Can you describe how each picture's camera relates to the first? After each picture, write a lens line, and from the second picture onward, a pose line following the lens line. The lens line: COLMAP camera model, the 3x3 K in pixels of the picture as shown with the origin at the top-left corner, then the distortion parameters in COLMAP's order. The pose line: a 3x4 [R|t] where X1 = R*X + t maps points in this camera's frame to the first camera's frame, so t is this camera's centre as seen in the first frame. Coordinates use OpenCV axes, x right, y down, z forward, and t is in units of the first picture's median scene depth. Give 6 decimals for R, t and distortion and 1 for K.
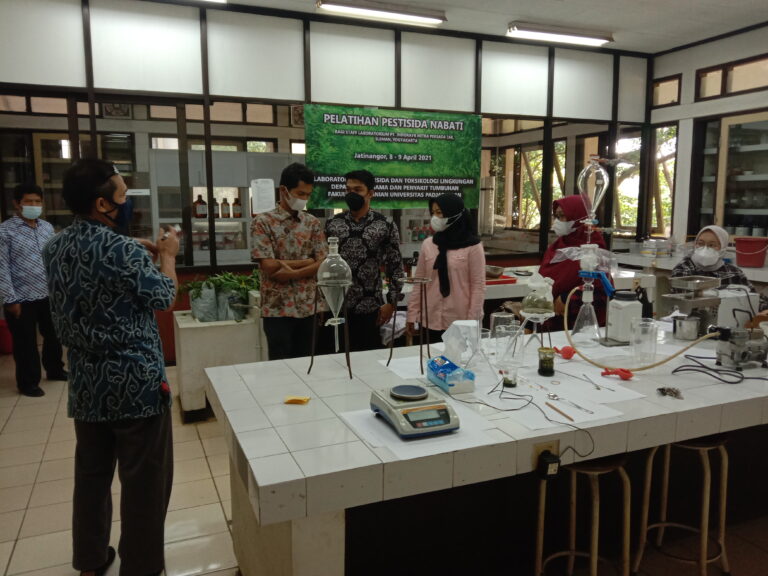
lens RADIAL K [[612.9, 0, 388.6], [0, 612.9, 286.0], [0, 0, 1]] dist [0.084472, -0.169831]
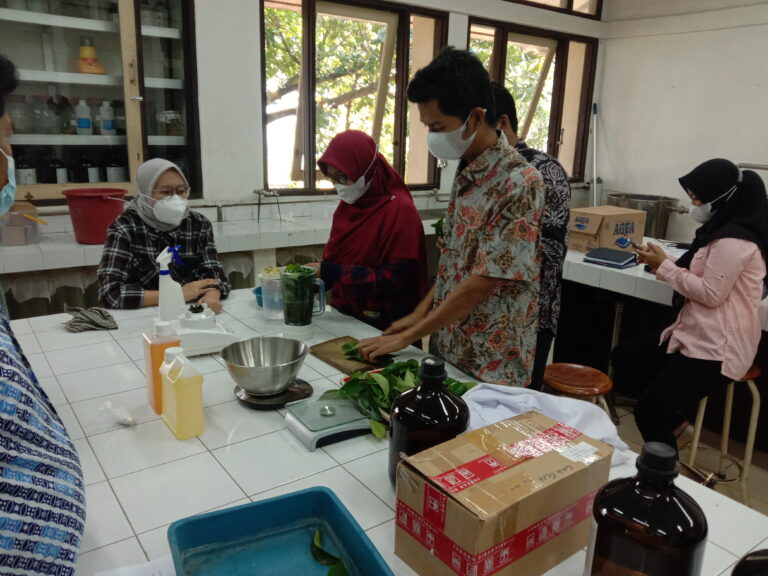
lens RADIAL K [[612.9, 0, 388.6], [0, 612.9, 286.0], [0, 0, 1]] dist [0.084472, -0.169831]
pose [[-0.228698, -0.244802, 0.942215, -0.040982], [0.107696, 0.955563, 0.274410, -0.116758], [-0.967522, 0.164230, -0.192171, 0.856356]]
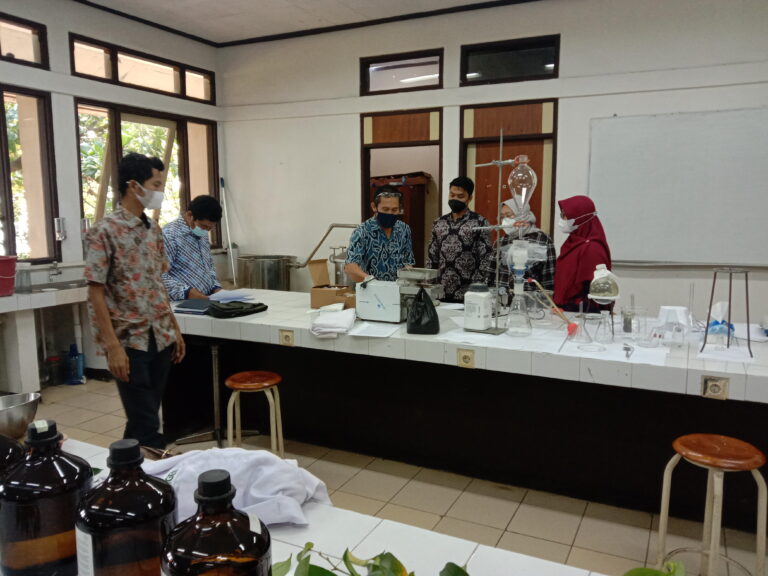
lens RADIAL K [[612.9, 0, 388.6], [0, 612.9, 286.0], [0, 0, 1]] dist [0.084472, -0.169831]
pose [[-0.645890, -0.092263, 0.757835, -0.150363], [0.110767, 0.970841, 0.212600, -0.102290], [-0.755352, 0.221260, -0.616836, 0.793756]]
